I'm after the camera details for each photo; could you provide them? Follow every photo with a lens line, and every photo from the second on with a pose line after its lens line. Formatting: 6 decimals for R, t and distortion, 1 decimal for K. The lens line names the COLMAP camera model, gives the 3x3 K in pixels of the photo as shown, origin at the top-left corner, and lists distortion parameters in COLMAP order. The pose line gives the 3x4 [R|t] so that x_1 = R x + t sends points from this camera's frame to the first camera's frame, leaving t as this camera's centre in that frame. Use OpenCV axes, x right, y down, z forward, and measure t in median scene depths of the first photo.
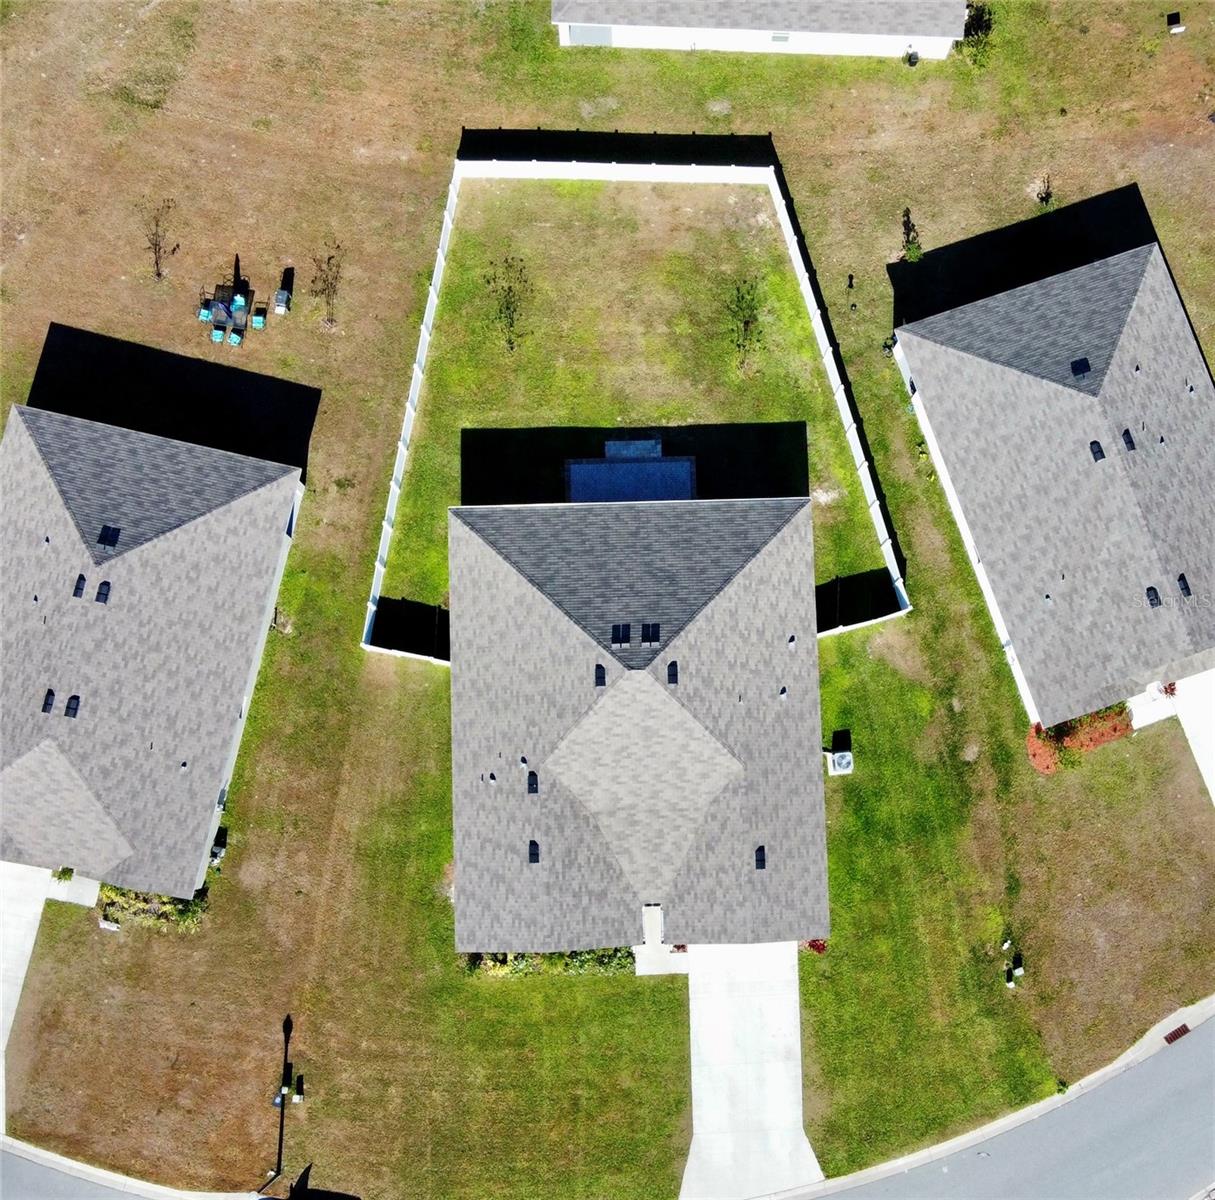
lens RADIAL K [[1661.3, 0, 682.1], [0, 1661.3, 599.4], [0, 0, 1]] dist [-0.019835, 0.000000]
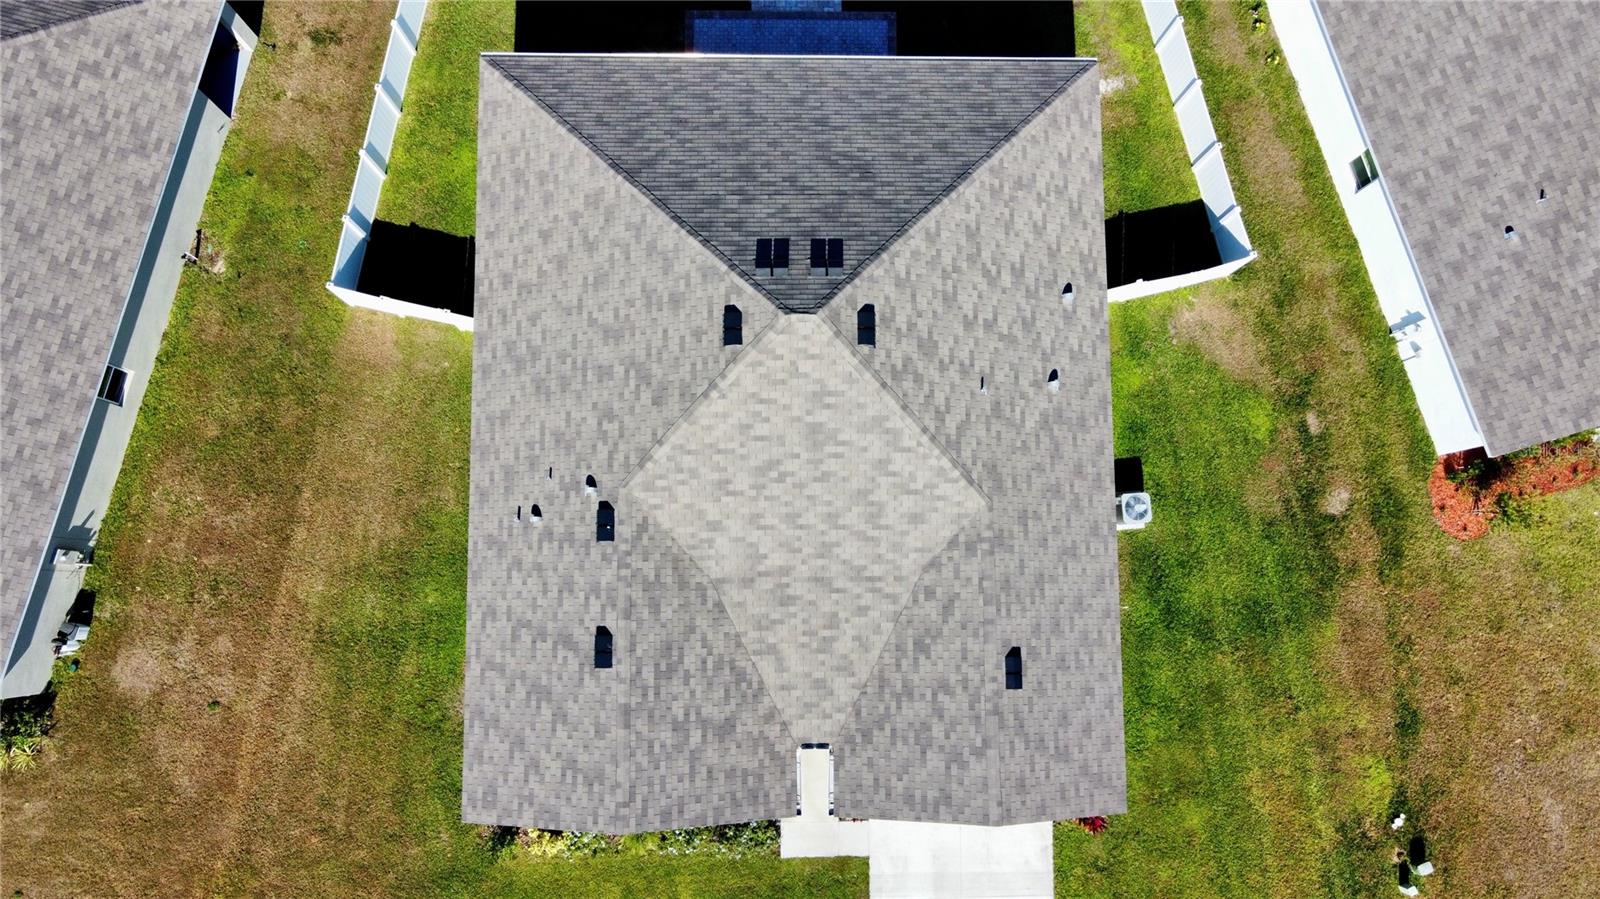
lens RADIAL K [[1216.4, 0, 794.4], [0, 1216.4, 460.1], [0, 0, 1]] dist [-0.003150, 0.029428]
pose [[0.999654, 0.026208, -0.002300, -0.025498], [-0.026180, 0.999589, 0.011655, 0.079128], [0.002604, -0.011591, 0.999929, 0.565547]]
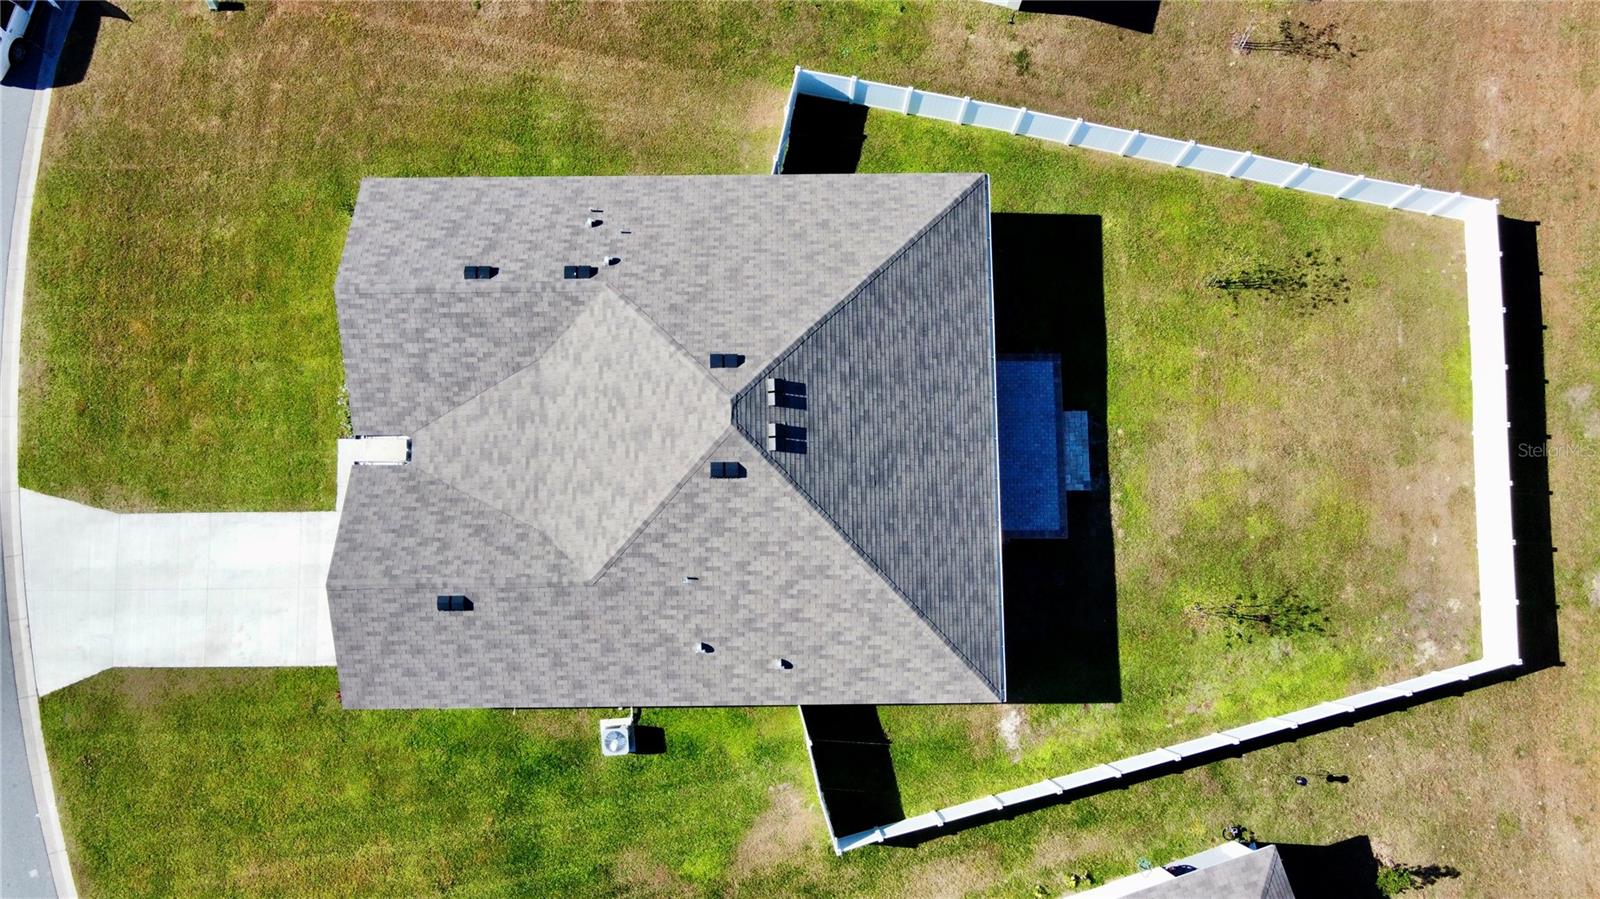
lens RADIAL K [[1216.4, 0, 800.4], [0, 1216.4, 454.9], [0, 0, 1]] dist [-0.003150, 0.029428]
pose [[-0.022282, 0.985732, -0.166841, 0.063278], [-0.991963, -0.001008, 0.126528, -0.041537], [0.124554, 0.168319, 0.977832, 0.503268]]
